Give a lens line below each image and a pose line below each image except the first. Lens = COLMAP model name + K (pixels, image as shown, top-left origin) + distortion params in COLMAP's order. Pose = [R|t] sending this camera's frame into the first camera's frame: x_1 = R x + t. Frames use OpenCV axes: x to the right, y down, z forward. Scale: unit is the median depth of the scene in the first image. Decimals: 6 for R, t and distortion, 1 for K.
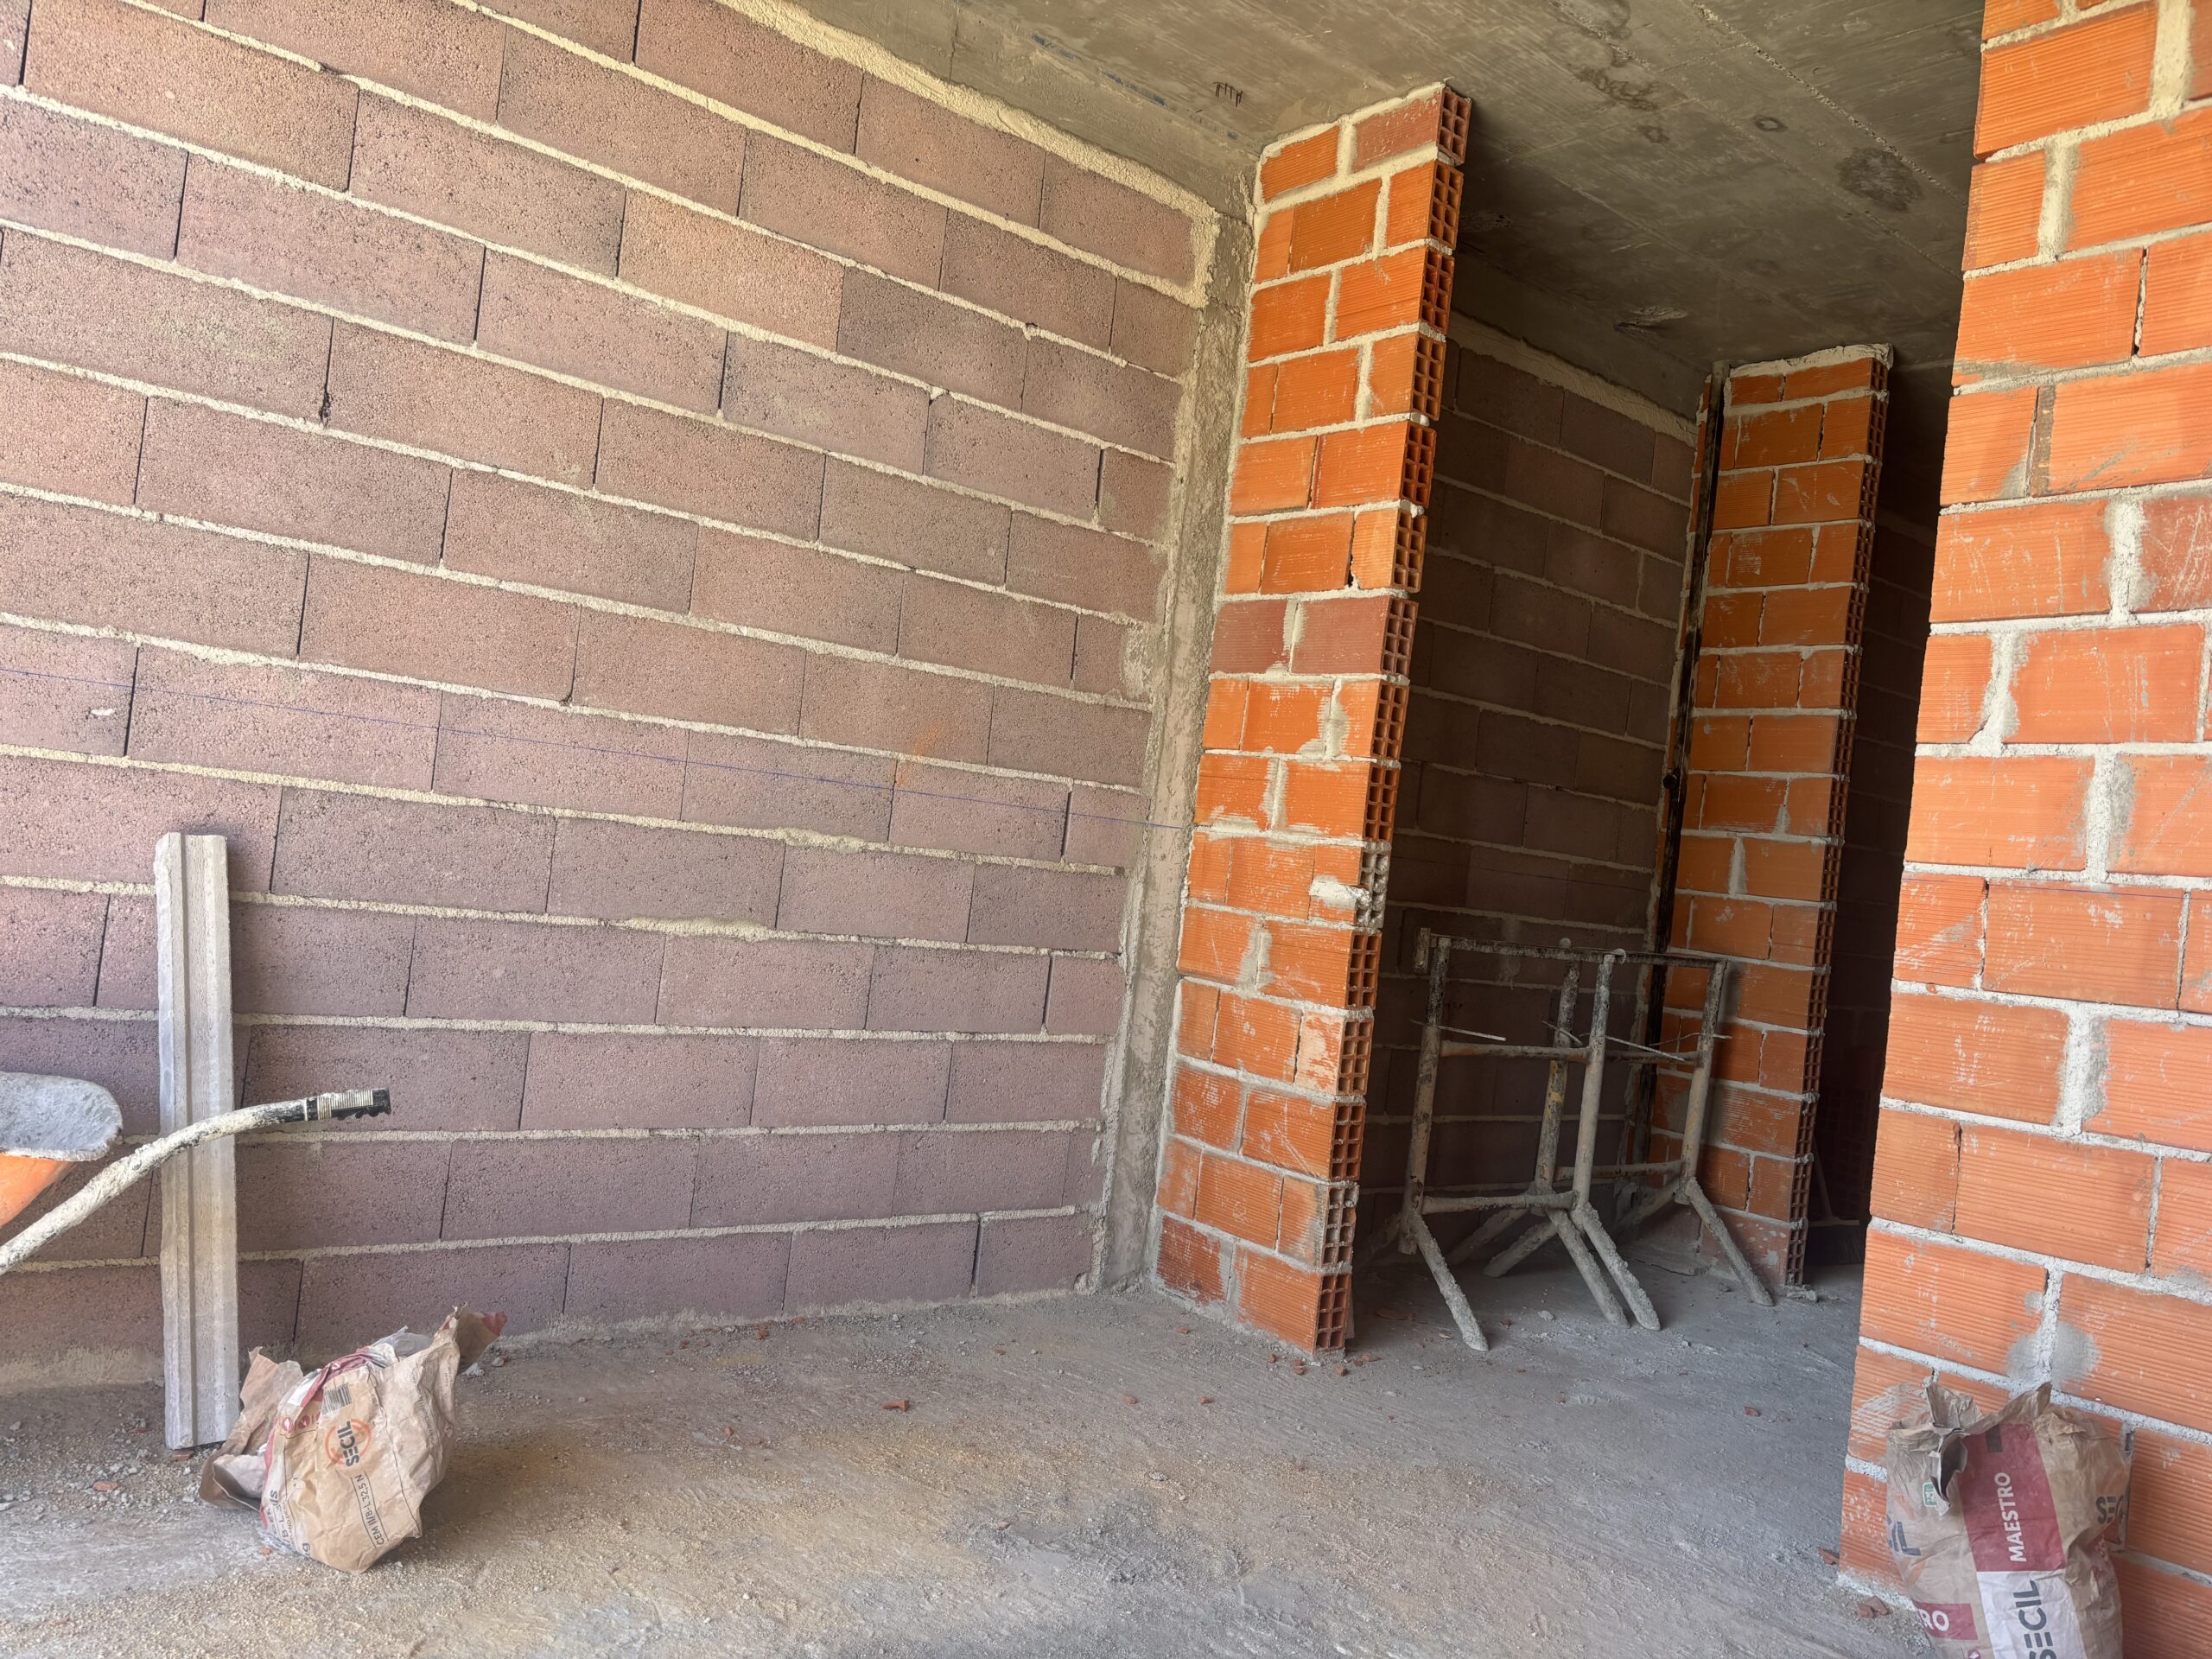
lens RADIAL K [[1668.0, 0, 1111.3], [0, 1668.0, 848.2], [0, 0, 1]] dist [0.053201, -0.069582]
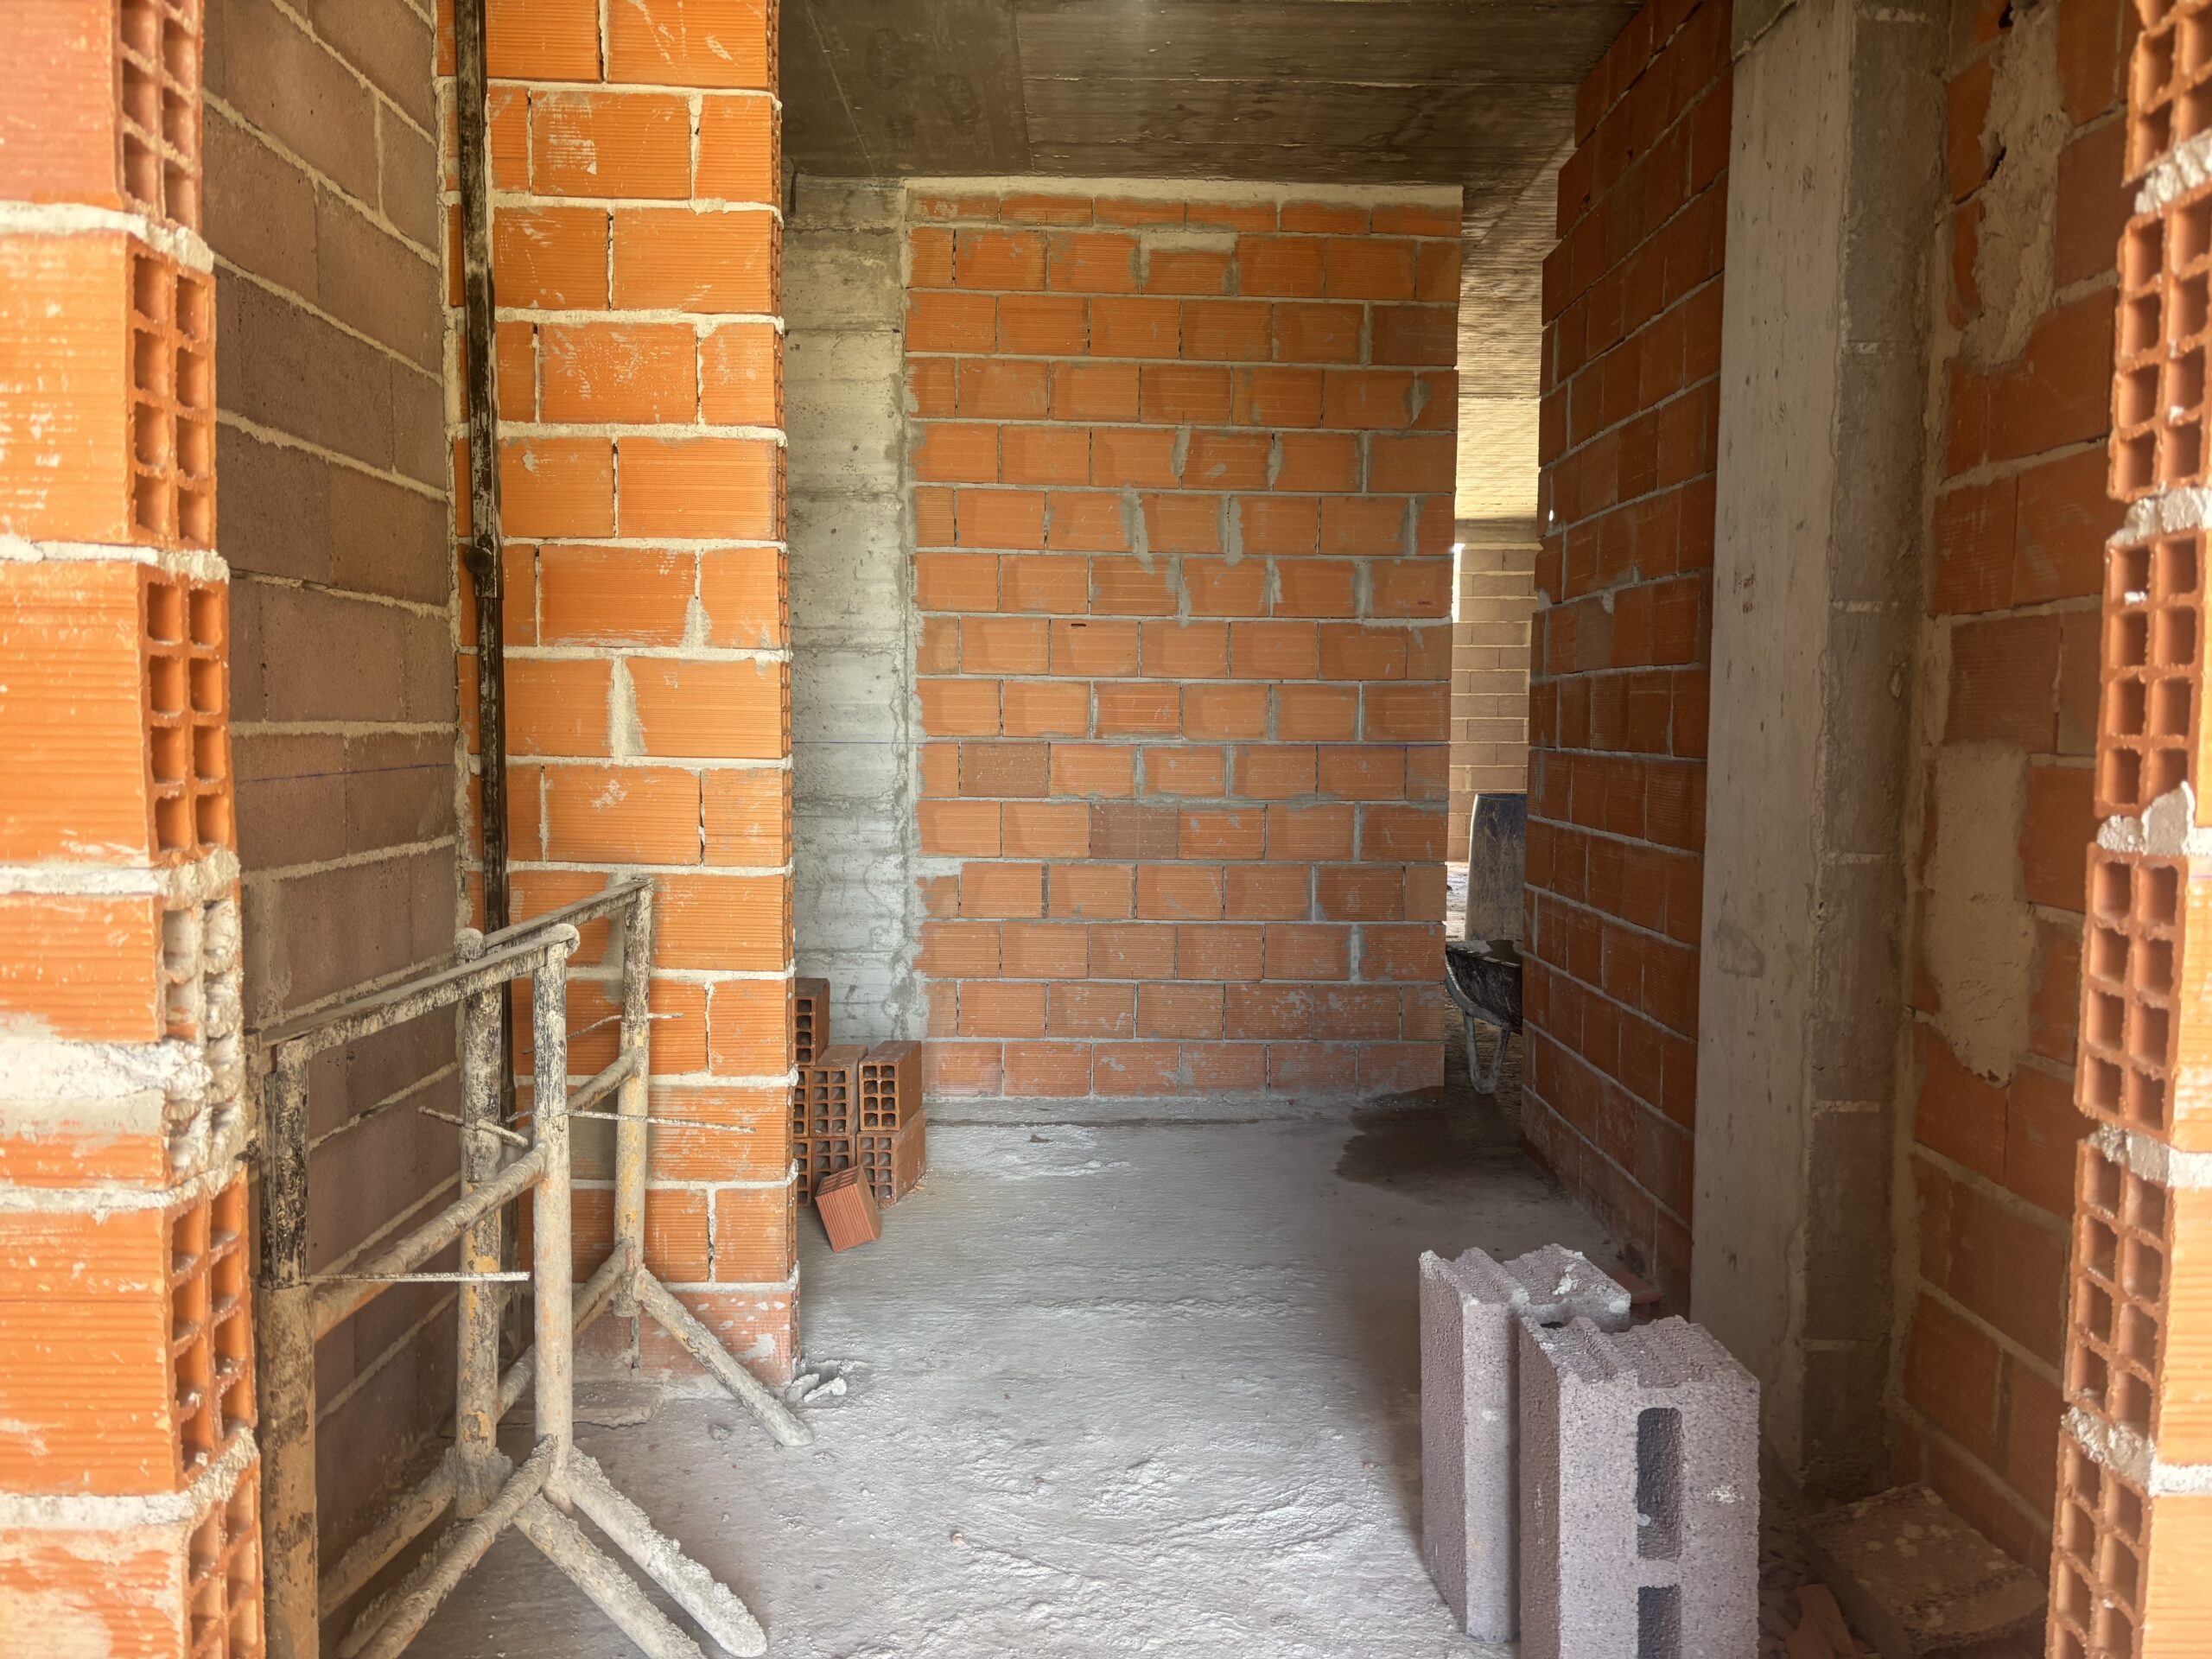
lens RADIAL K [[1668.0, 0, 1119.6], [0, 1668.0, 848.6], [0, 0, 1]] dist [0.053201, -0.069582]
pose [[0.613478, -0.167889, 0.771660, 0.049868], [0.050428, 0.983474, 0.173882, -0.056305], [-0.788100, -0.067760, 0.611806, 0.881268]]
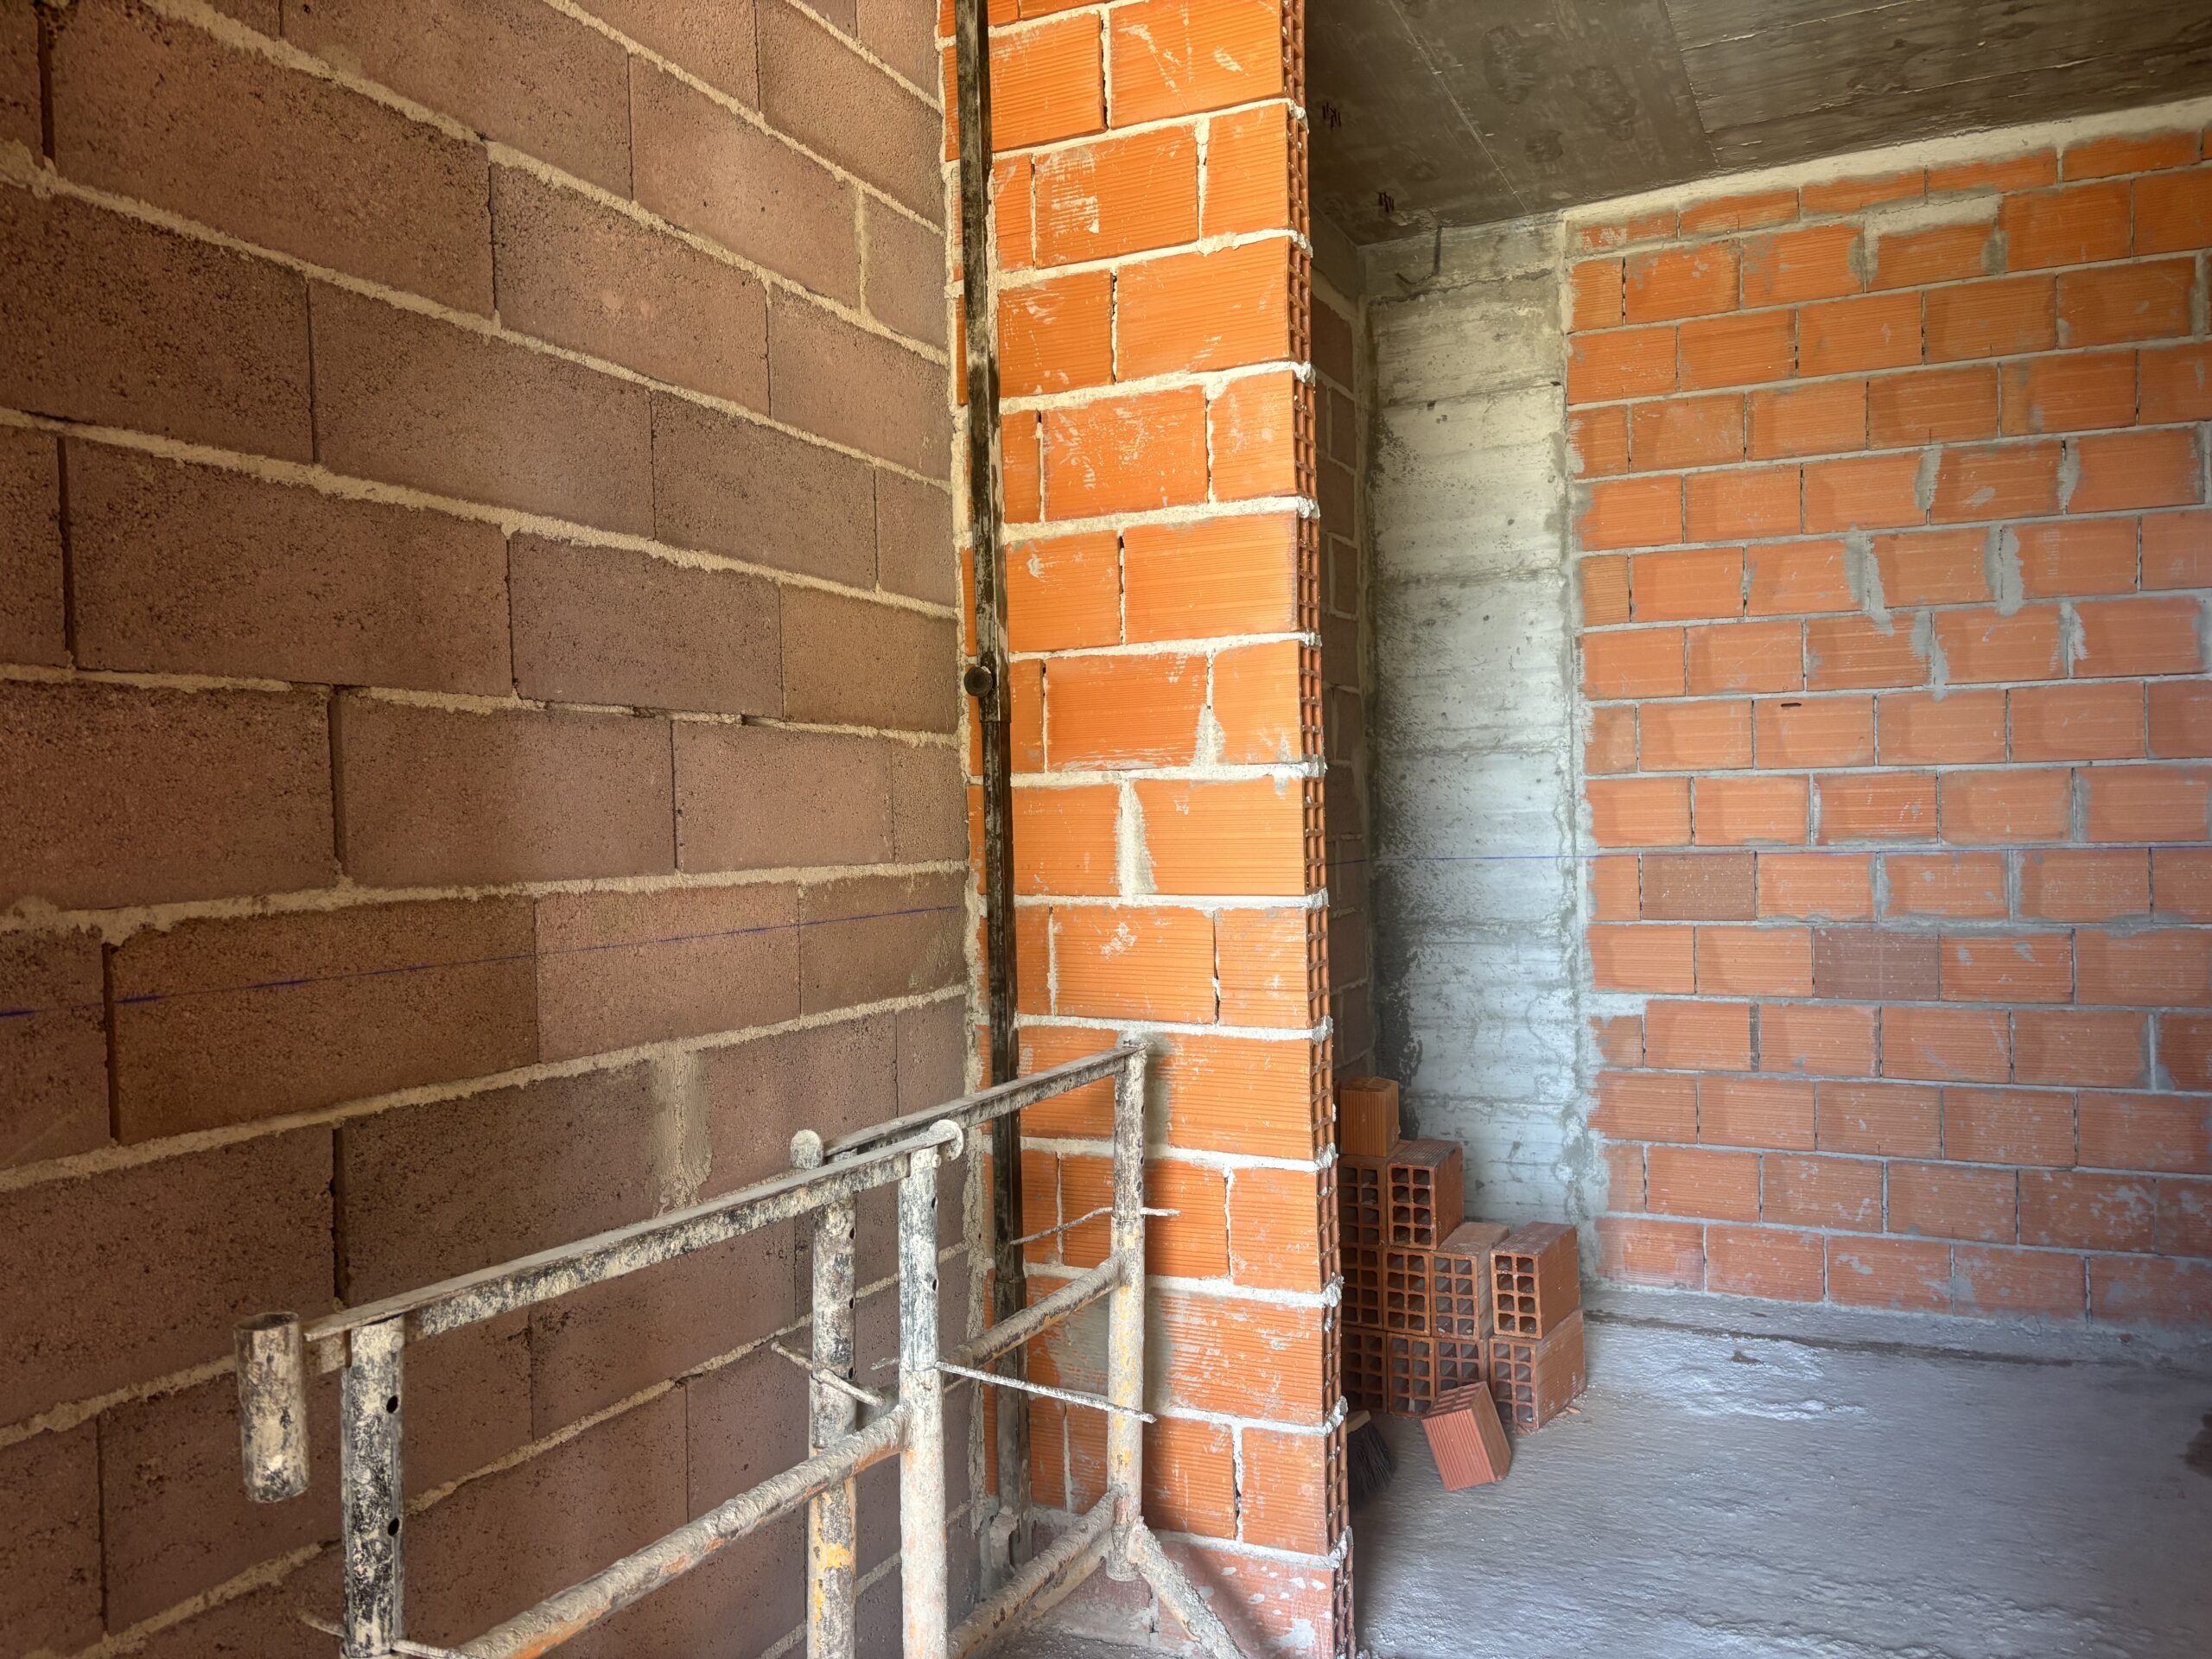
lens RADIAL K [[1668.0, 0, 1109.8], [0, 1668.0, 839.7], [0, 0, 1]] dist [0.053201, -0.069582]
pose [[0.895856, -0.137280, 0.422606, 0.277579], [0.119058, 0.990462, 0.069361, -0.040416], [-0.428096, -0.011823, 0.903656, 0.964665]]
